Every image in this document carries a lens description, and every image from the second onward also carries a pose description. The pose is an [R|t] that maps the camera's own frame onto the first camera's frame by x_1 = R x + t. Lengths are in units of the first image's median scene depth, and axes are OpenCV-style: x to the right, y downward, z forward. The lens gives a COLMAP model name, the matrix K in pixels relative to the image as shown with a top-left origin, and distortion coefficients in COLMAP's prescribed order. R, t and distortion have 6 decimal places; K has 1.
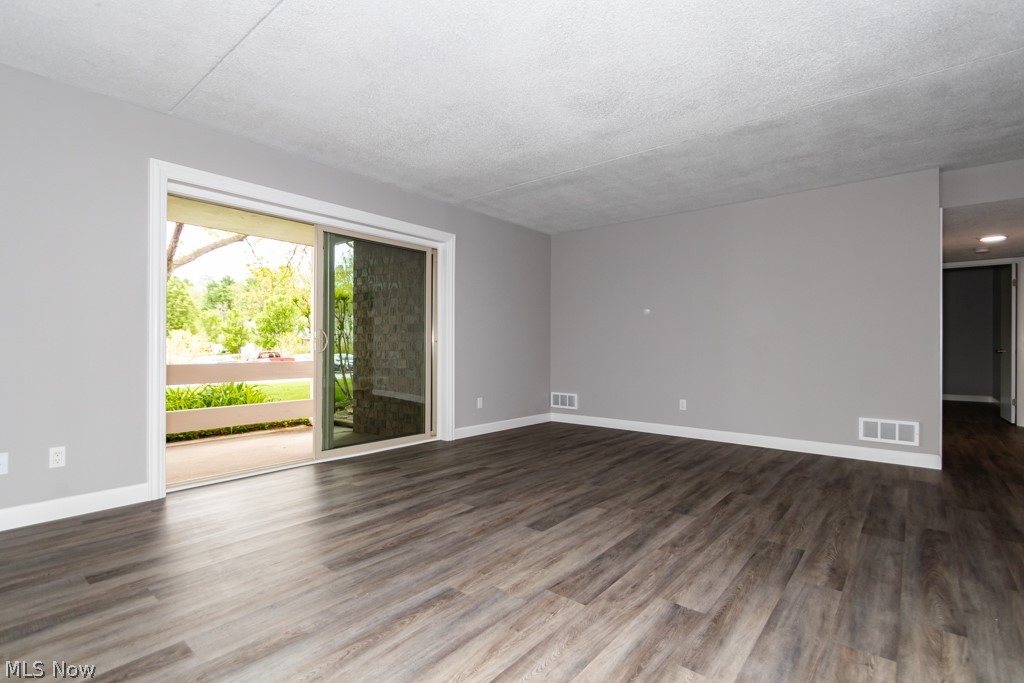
lens RADIAL K [[480.5, 0, 509.6], [0, 480.5, 338.3], [0, 0, 1]] dist [0.009120, -0.006969]
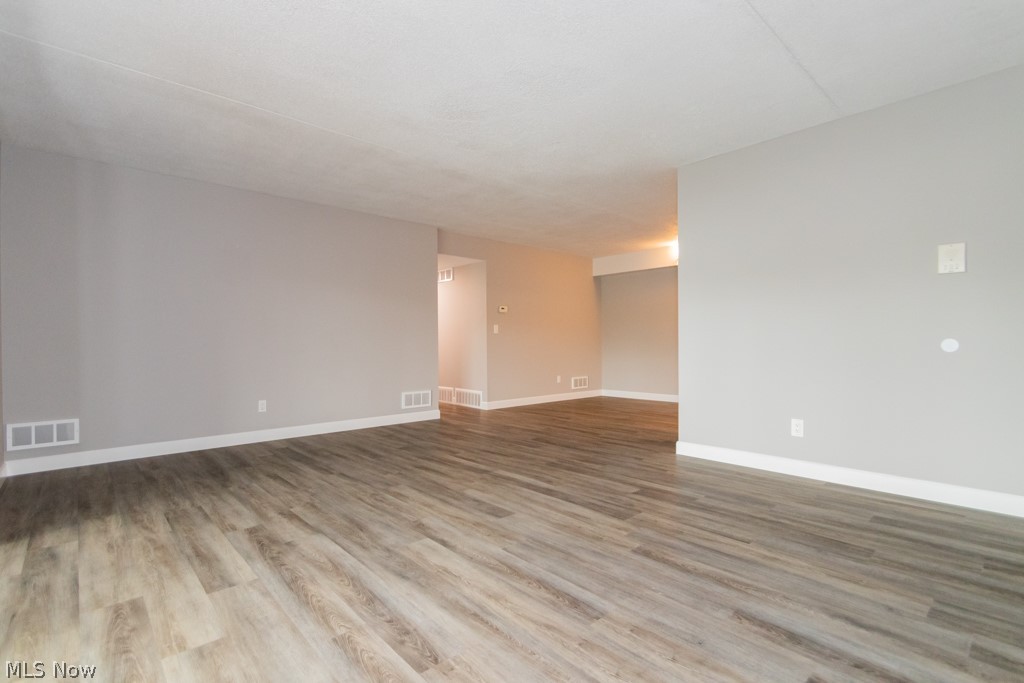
lens RADIAL K [[480.5, 0, 506.3], [0, 480.5, 347.0], [0, 0, 1]] dist [0.009120, -0.006969]
pose [[0.142791, -0.015080, 0.989638, -0.863221], [-0.006769, 0.999846, 0.016212, 0.015933], [-0.989730, -0.009014, 0.142667, 0.768427]]
